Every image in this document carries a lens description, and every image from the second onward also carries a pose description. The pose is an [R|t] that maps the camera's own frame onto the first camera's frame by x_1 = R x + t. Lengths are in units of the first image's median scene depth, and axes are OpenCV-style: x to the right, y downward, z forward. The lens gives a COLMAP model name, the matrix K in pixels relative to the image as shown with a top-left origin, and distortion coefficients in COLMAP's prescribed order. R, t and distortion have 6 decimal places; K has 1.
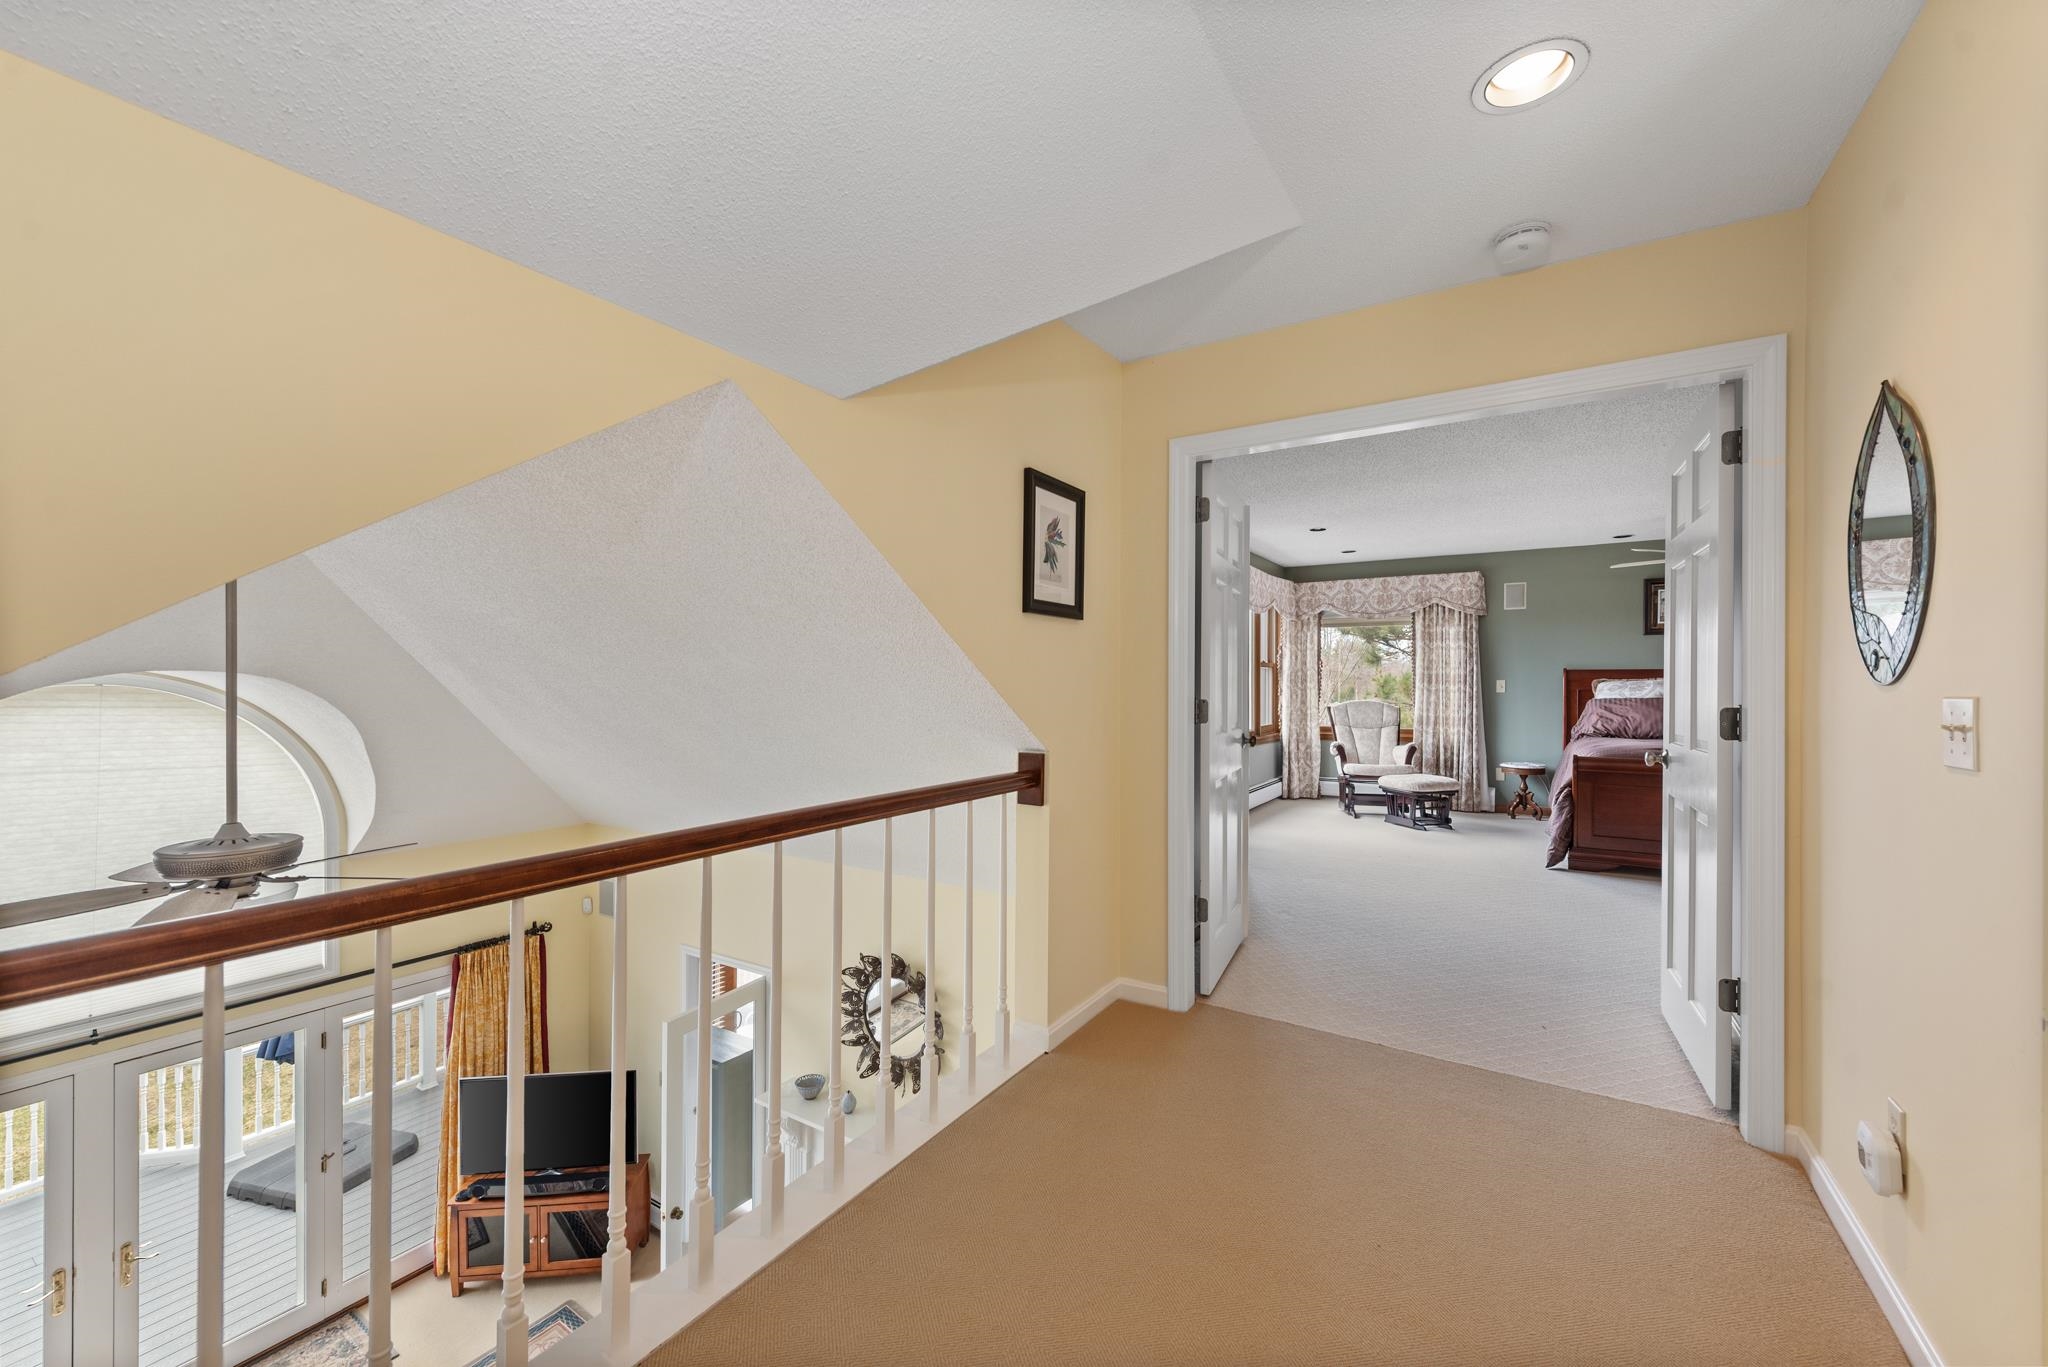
lens RADIAL K [[804.3, 0, 1020.5], [0, 804.3, 687.9], [0, 0, 1]] dist [0.011526, -0.002238]
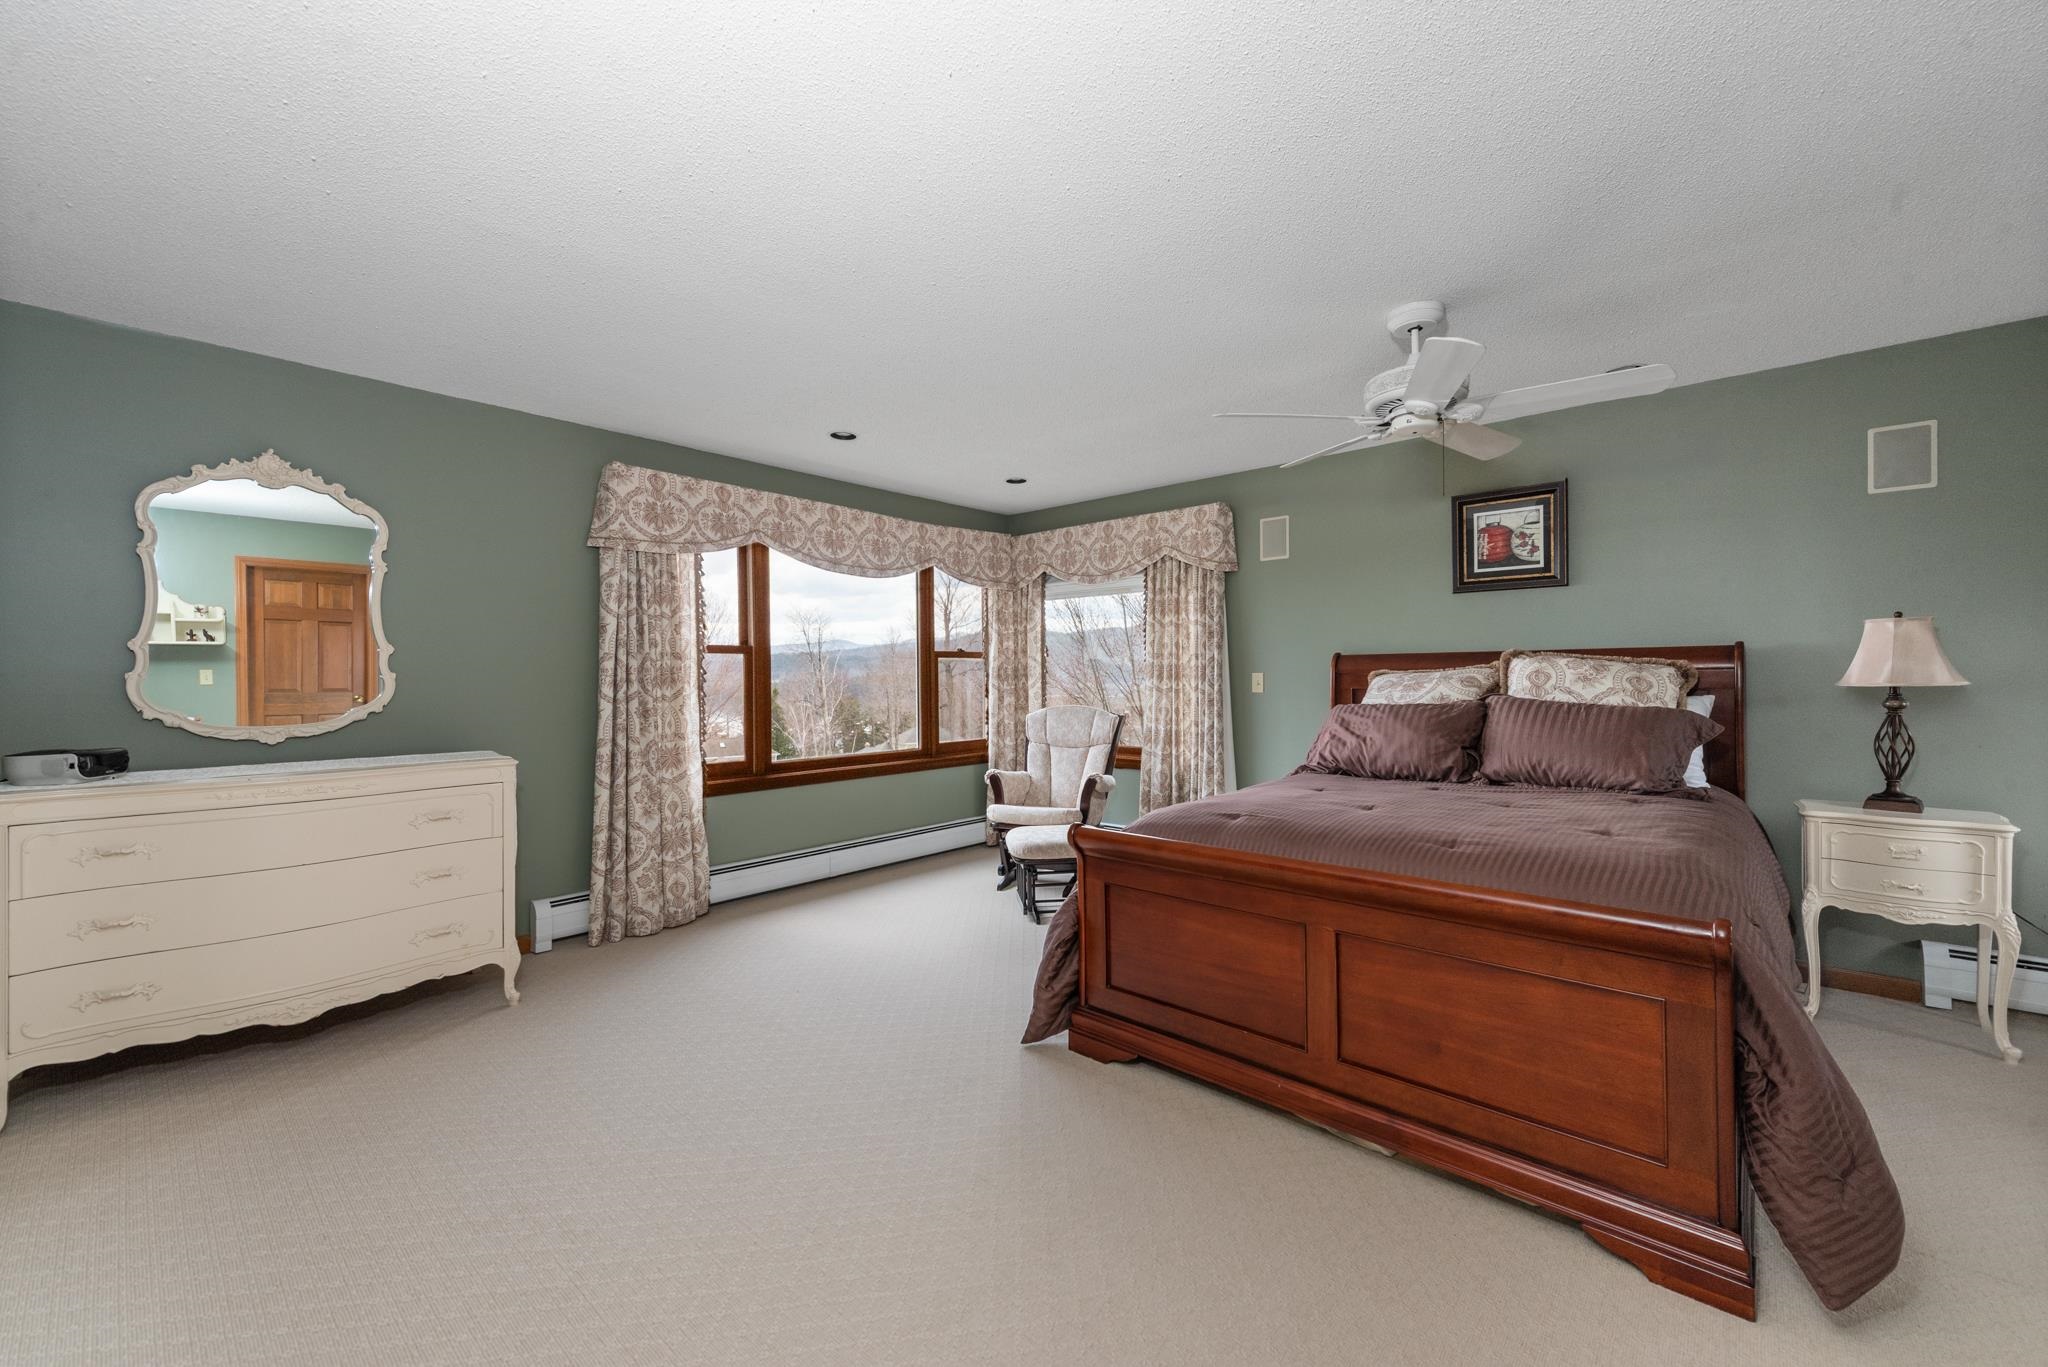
lens RADIAL K [[804.3, 0, 1025.2], [0, 804.3, 677.3], [0, 0, 1]] dist [0.011526, -0.002238]
pose [[0.986162, -0.009976, -0.165484, 0.517001], [0.009116, 0.999941, -0.005956, -0.004209], [0.165534, 0.004365, 0.986194, 0.349037]]
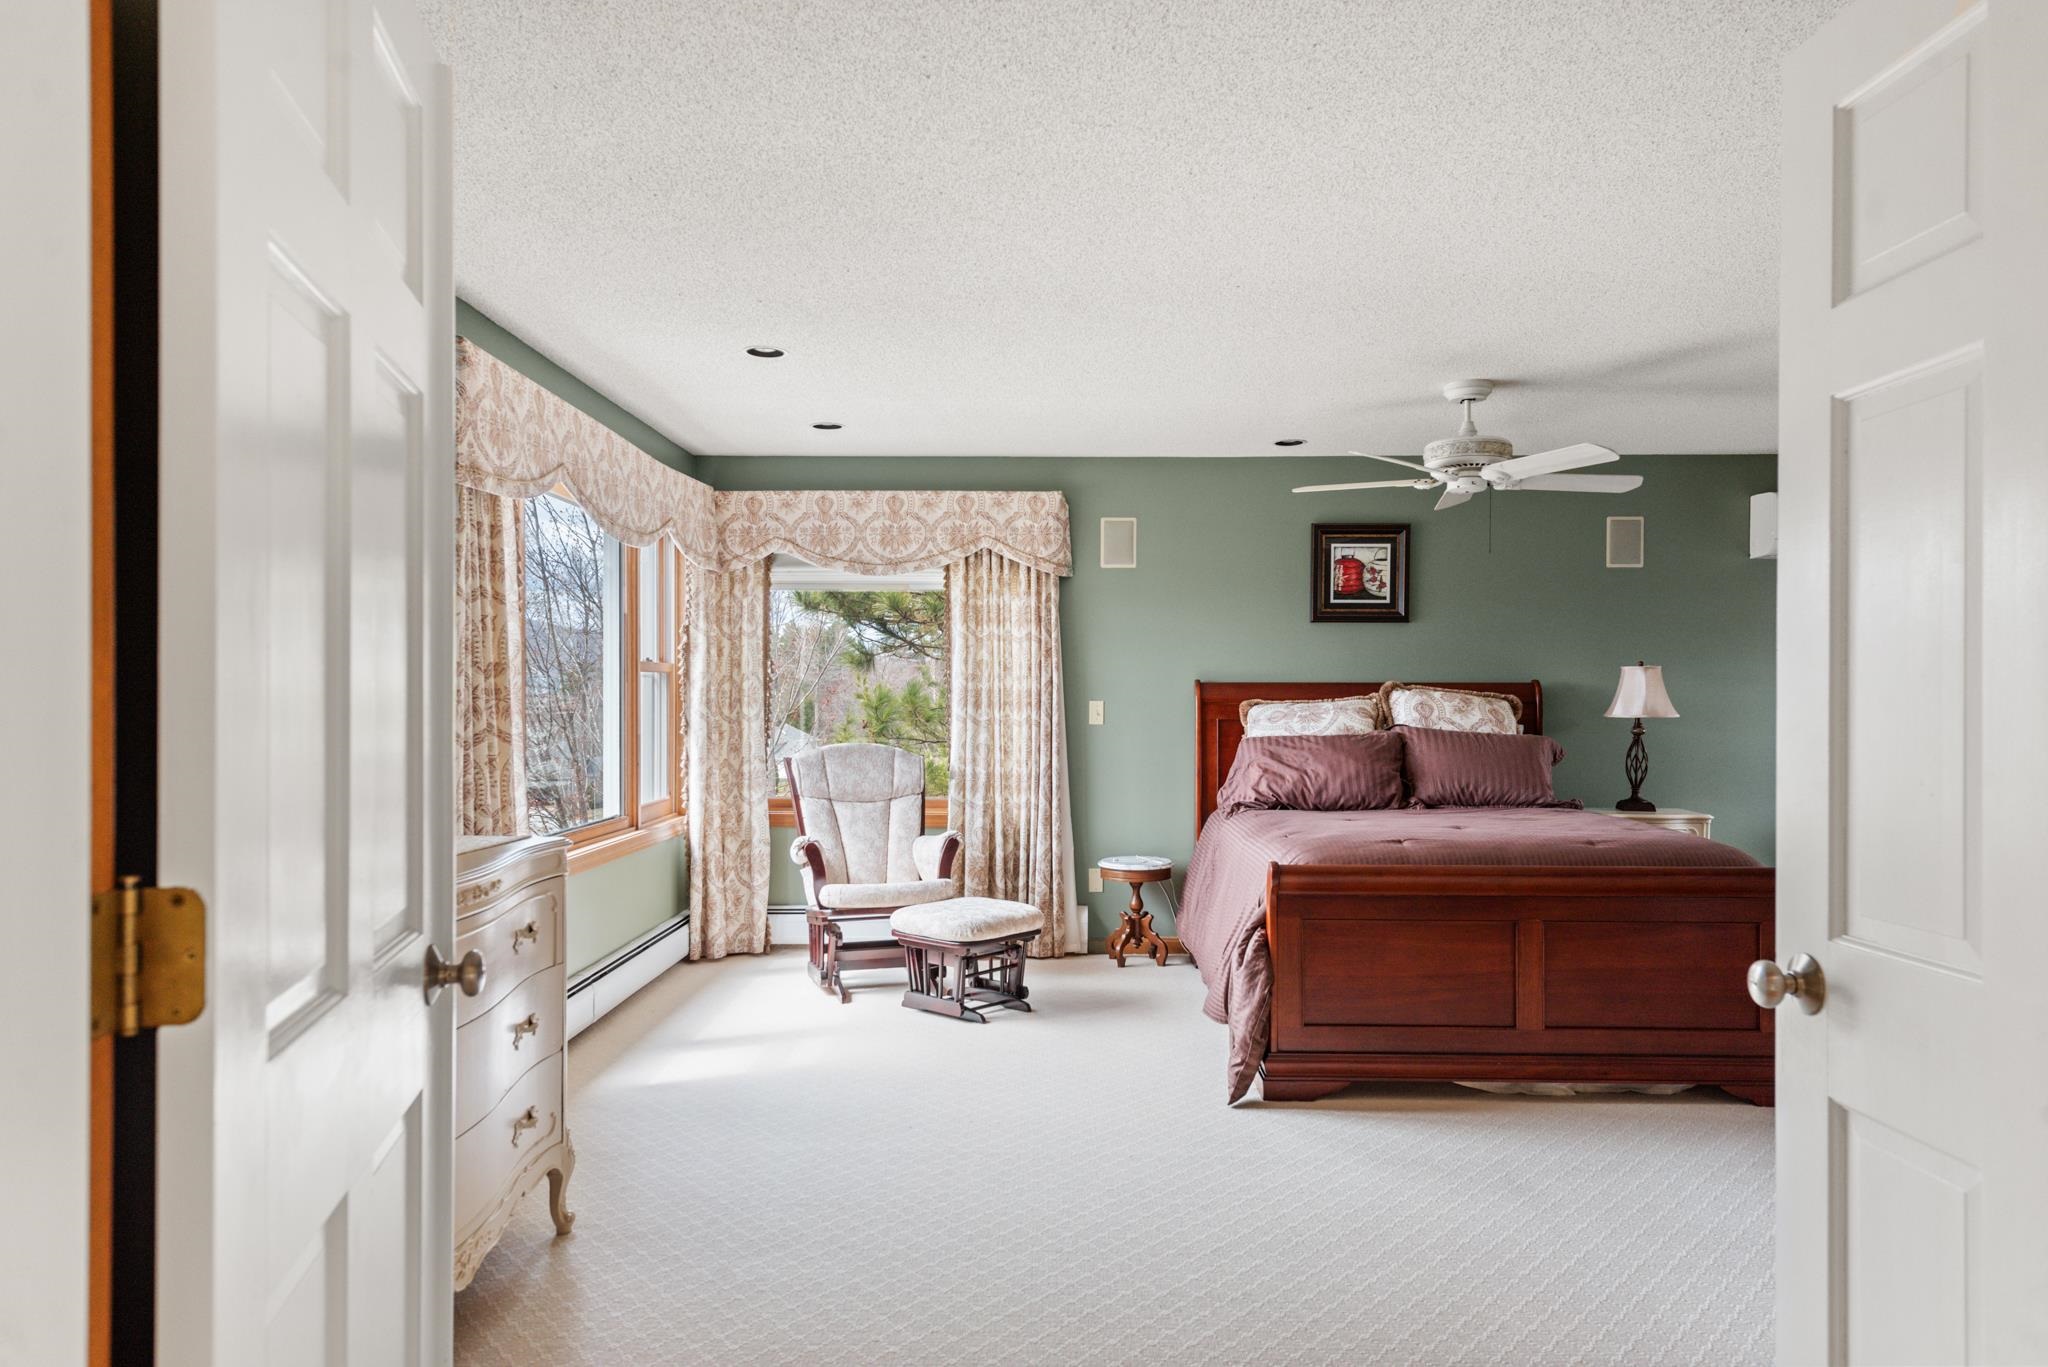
lens RADIAL K [[1357.5, 0, 1032.1], [0, 1357.5, 701.8], [0, 0, 1]] dist [0.043565, -0.000324]
pose [[0.850469, -0.003694, 0.526013, 0.093325], [0.003182, 0.999993, 0.001877, -0.010950], [-0.526016, 0.000077, 0.850475, 0.267557]]
